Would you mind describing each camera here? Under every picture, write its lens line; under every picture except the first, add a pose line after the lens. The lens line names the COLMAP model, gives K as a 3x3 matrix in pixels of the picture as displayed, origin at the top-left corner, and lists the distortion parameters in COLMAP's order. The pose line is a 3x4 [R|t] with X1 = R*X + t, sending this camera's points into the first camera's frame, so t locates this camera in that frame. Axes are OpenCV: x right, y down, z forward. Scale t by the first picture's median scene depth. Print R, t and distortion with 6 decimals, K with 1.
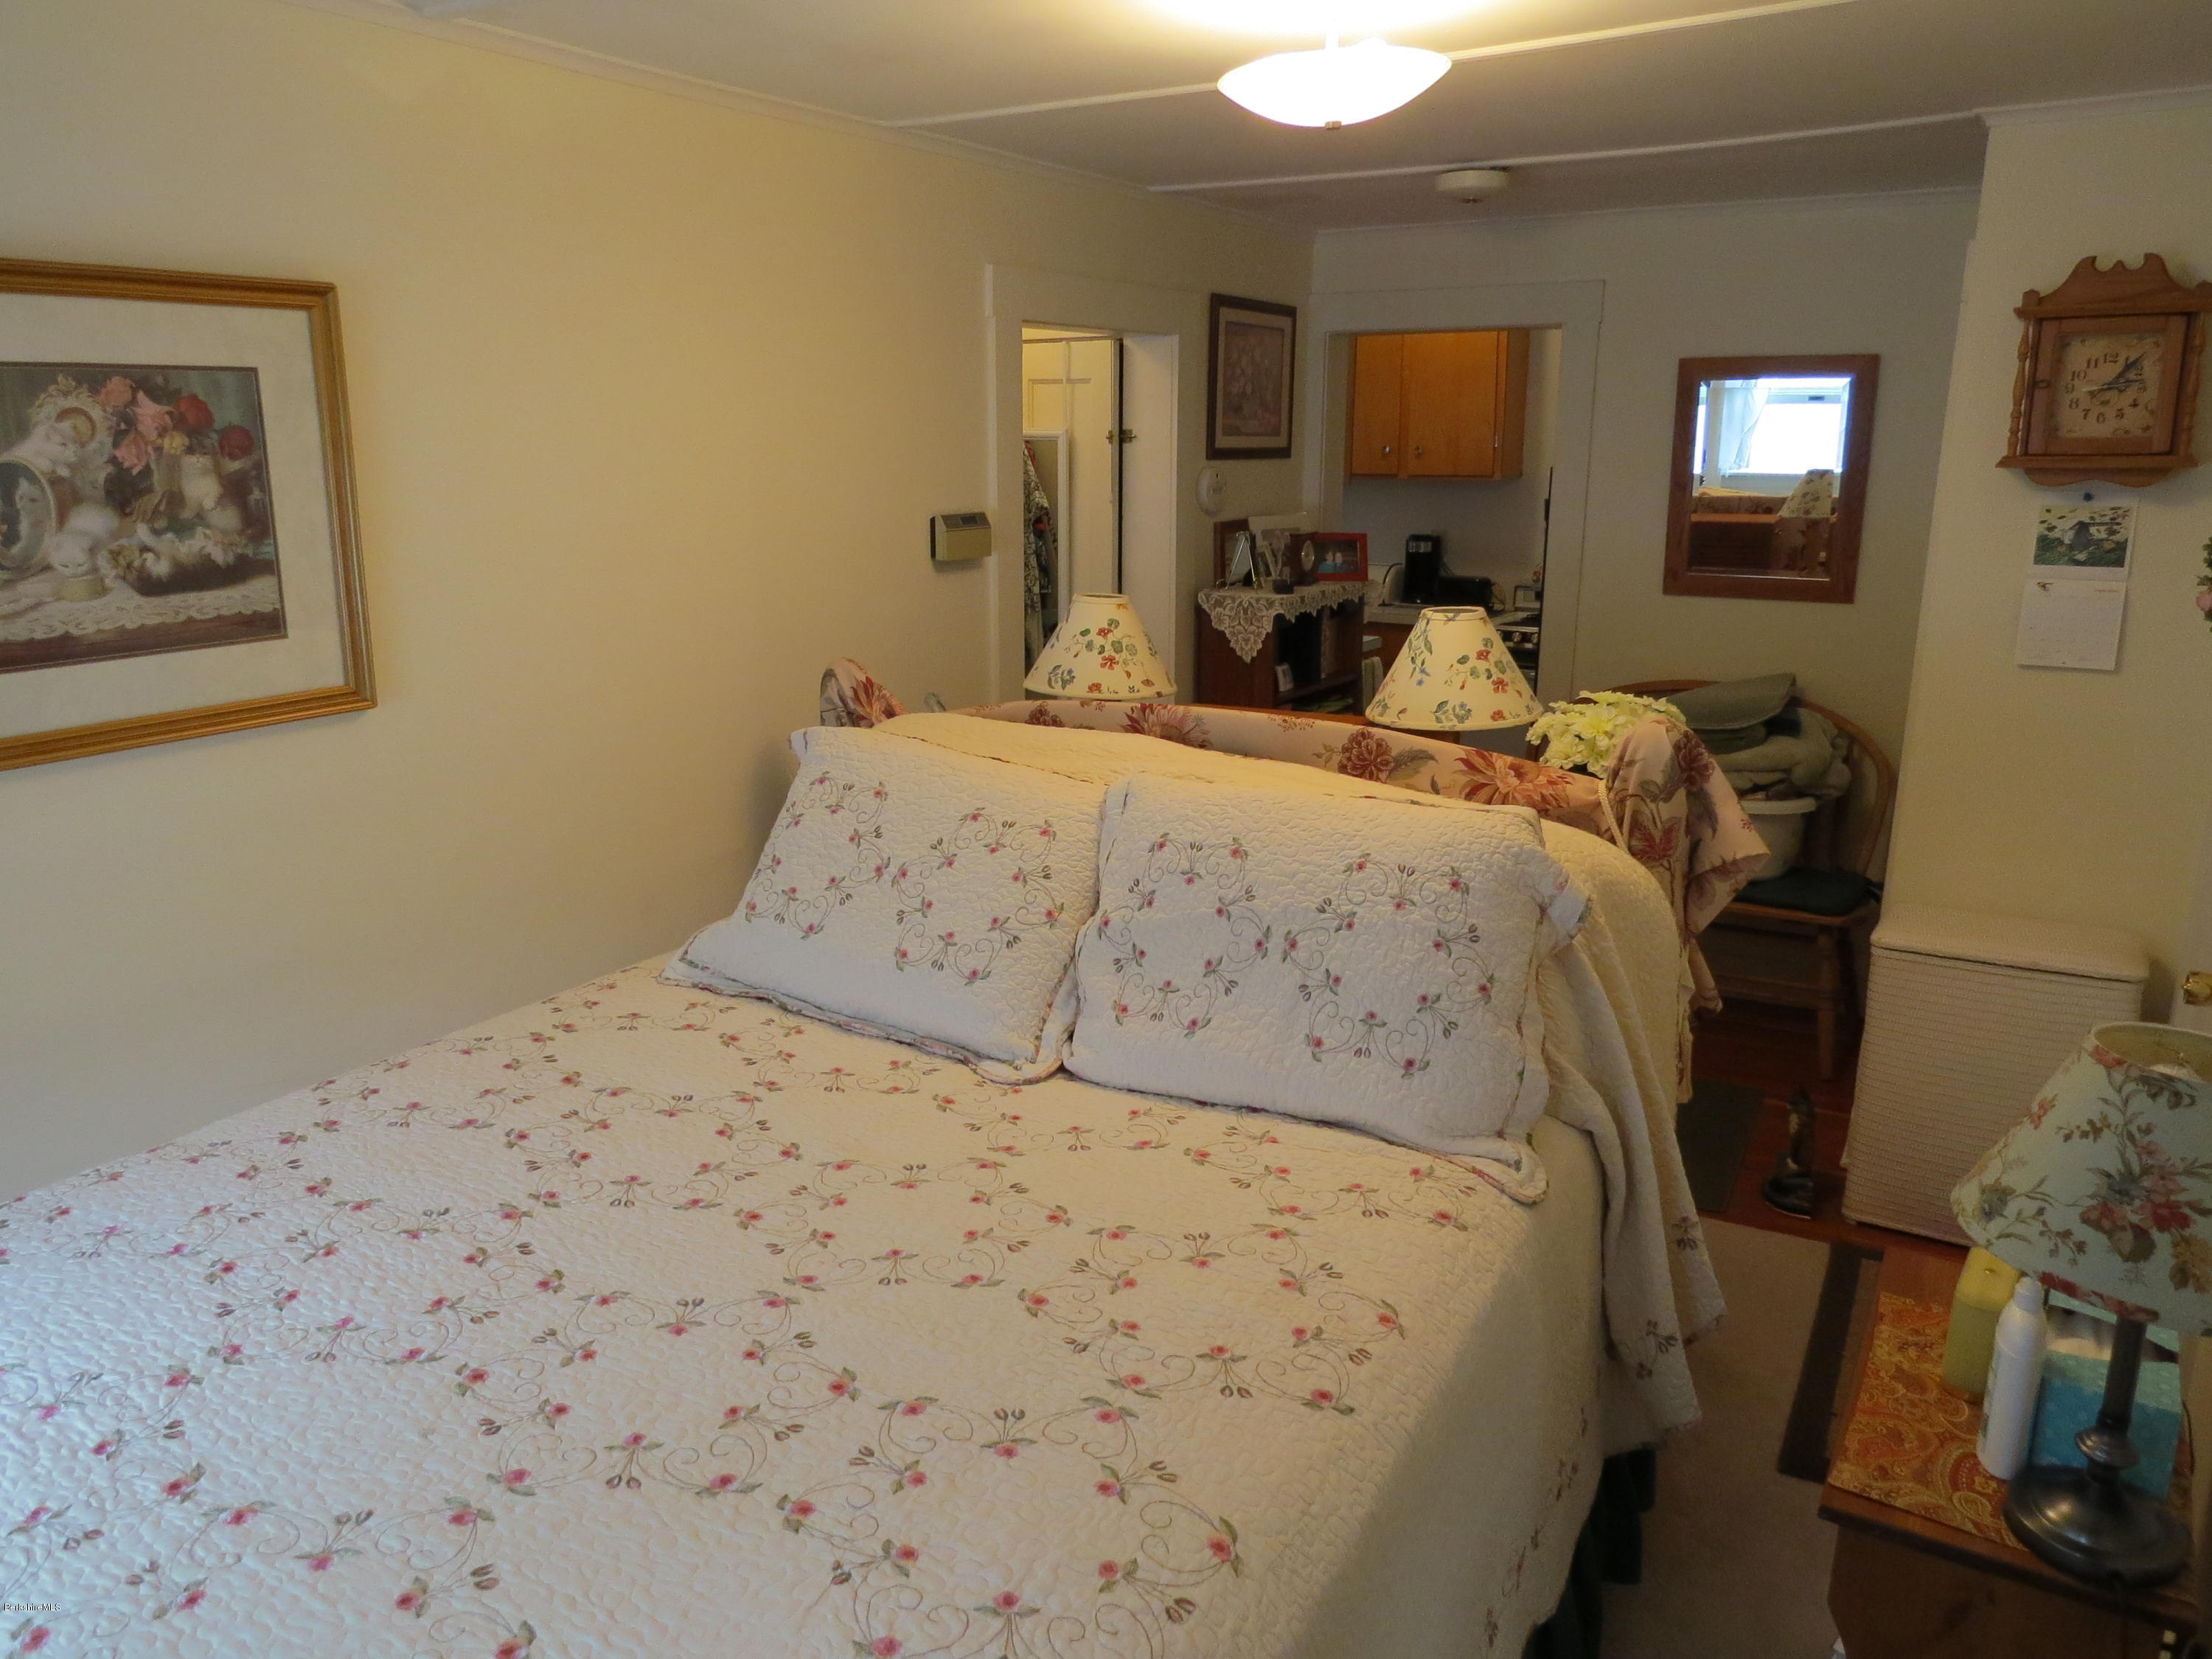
lens RADIAL K [[1584.8, 0, 1111.2], [0, 1584.8, 826.9], [0, 0, 1]] dist [0.013157, -0.022005]
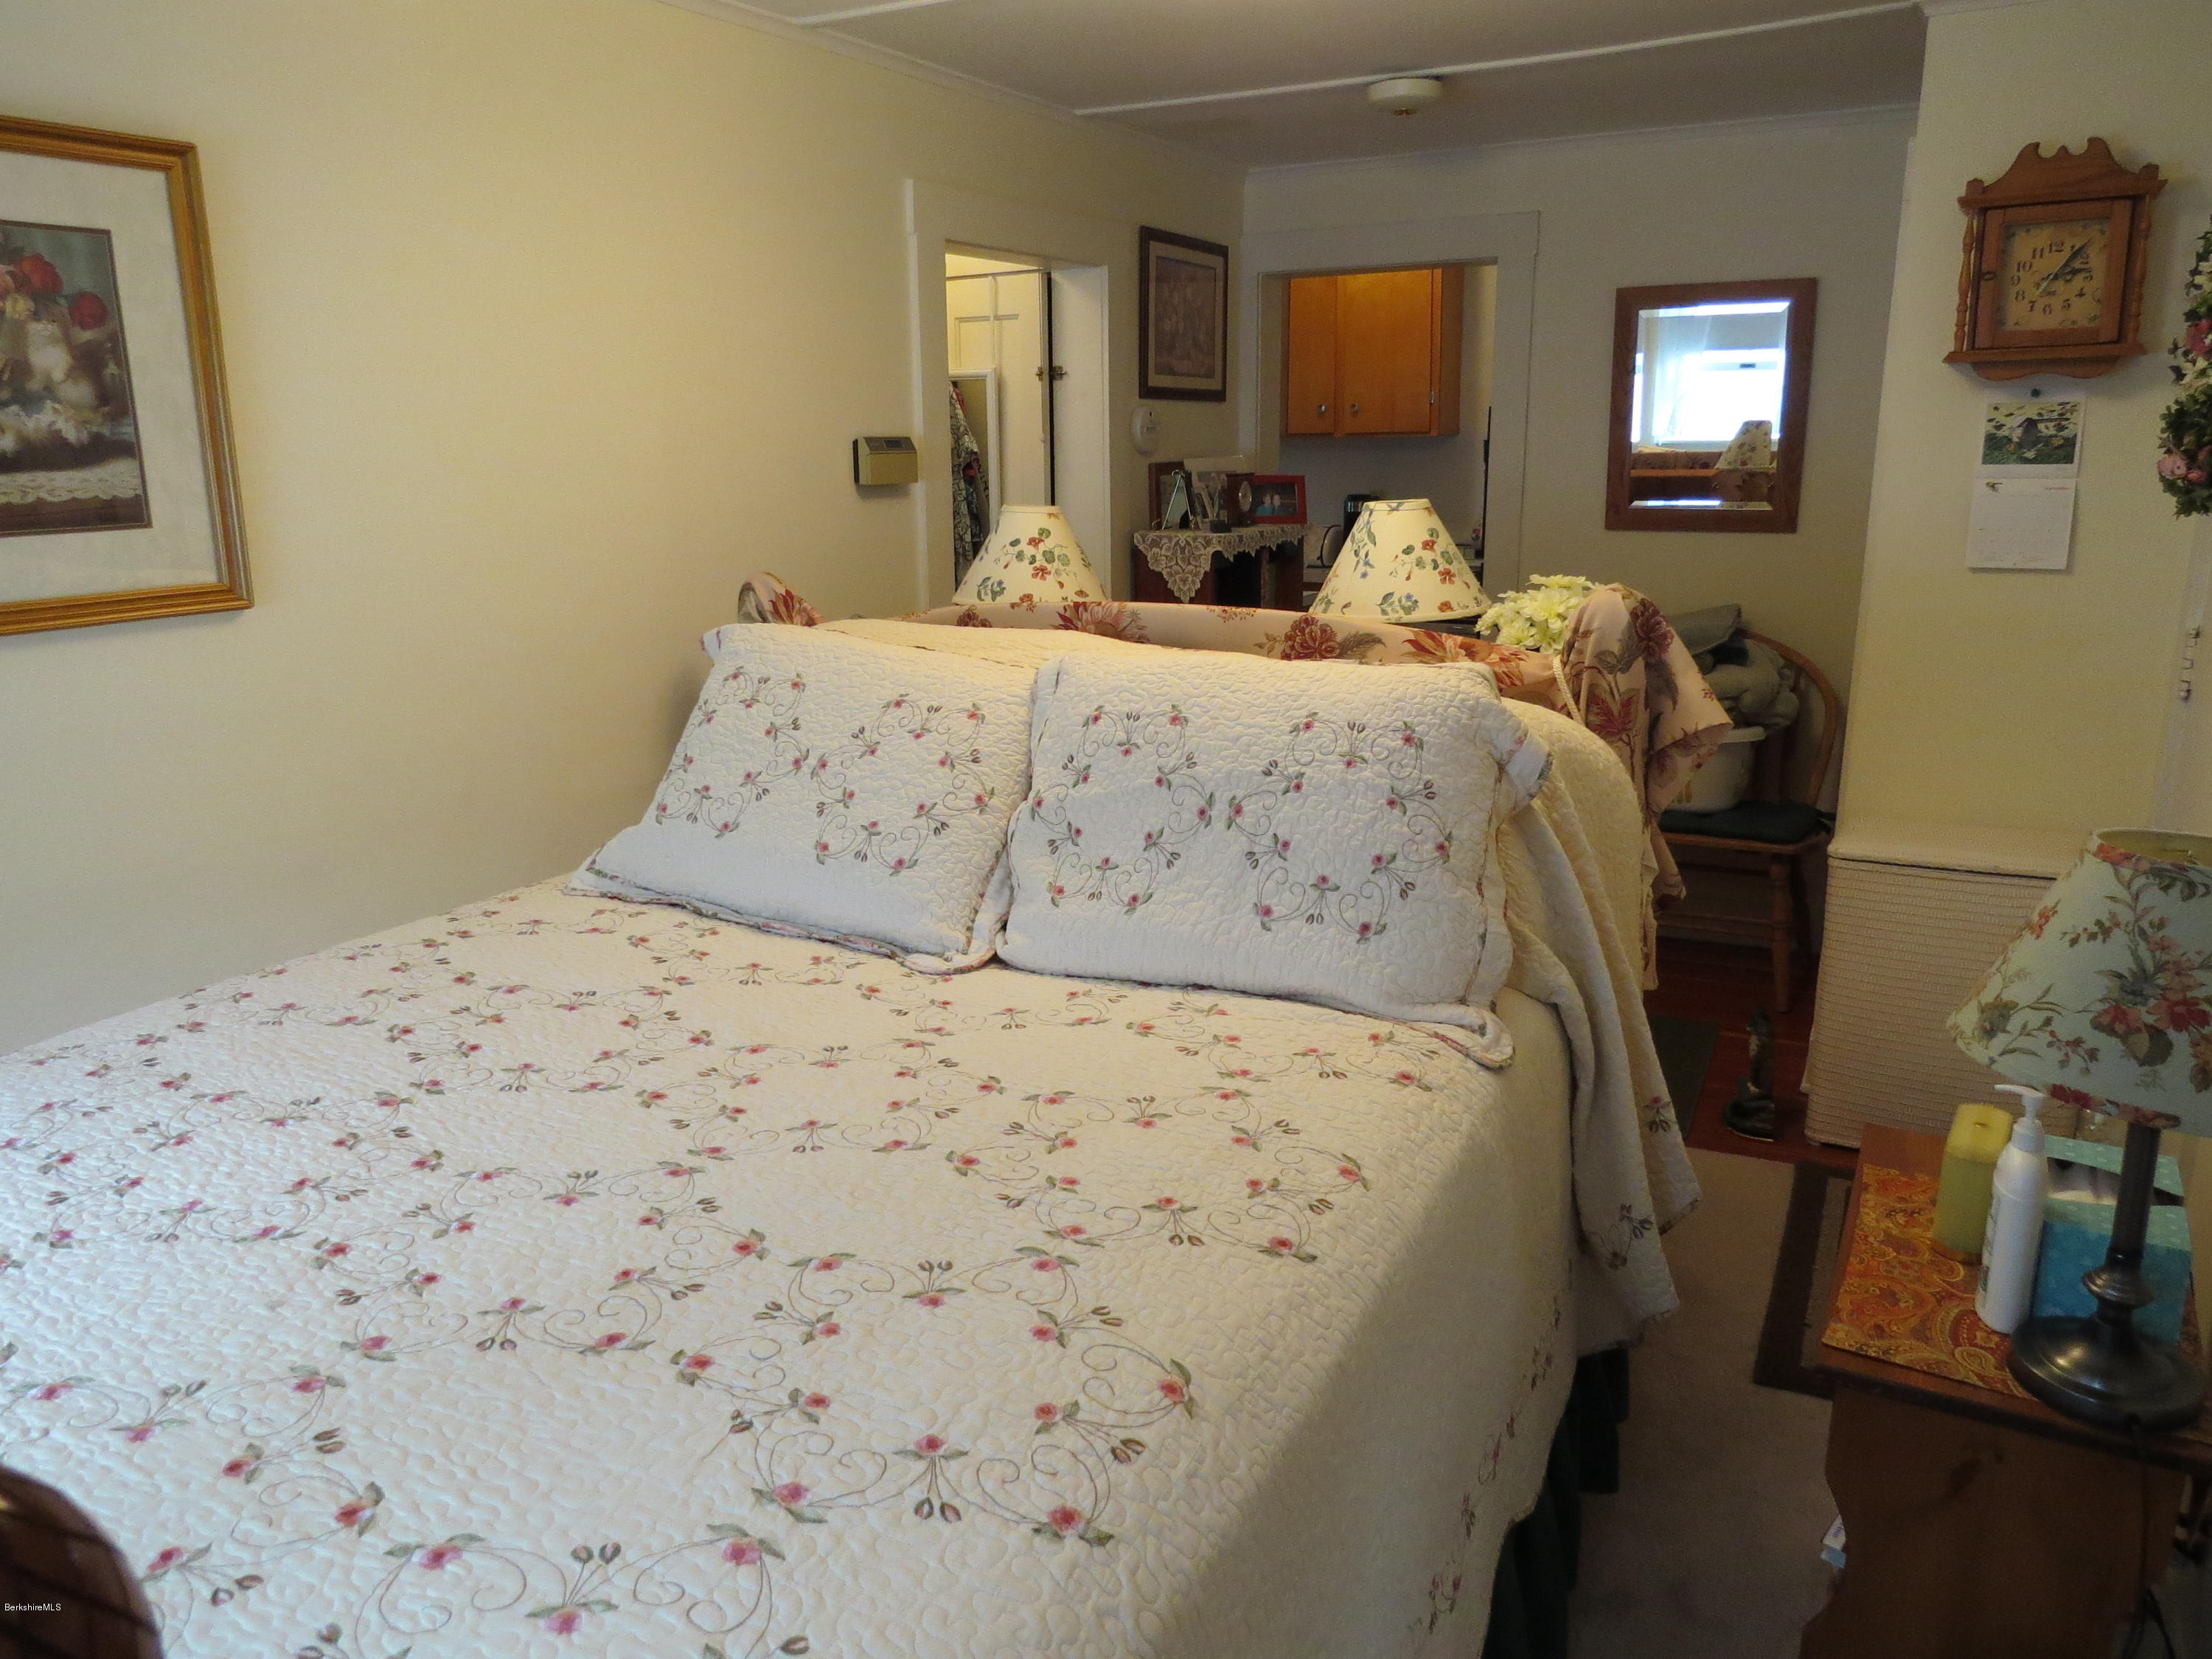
lens RADIAL K [[1584.8, 0, 1109.0], [0, 1584.8, 827.5], [0, 0, 1]] dist [0.013157, -0.022005]
pose [[0.999189, -0.022468, 0.033415, 0.006282], [0.022625, 0.999735, -0.004328, 0.081434], [-0.033309, 0.005081, 0.999432, 0.061478]]
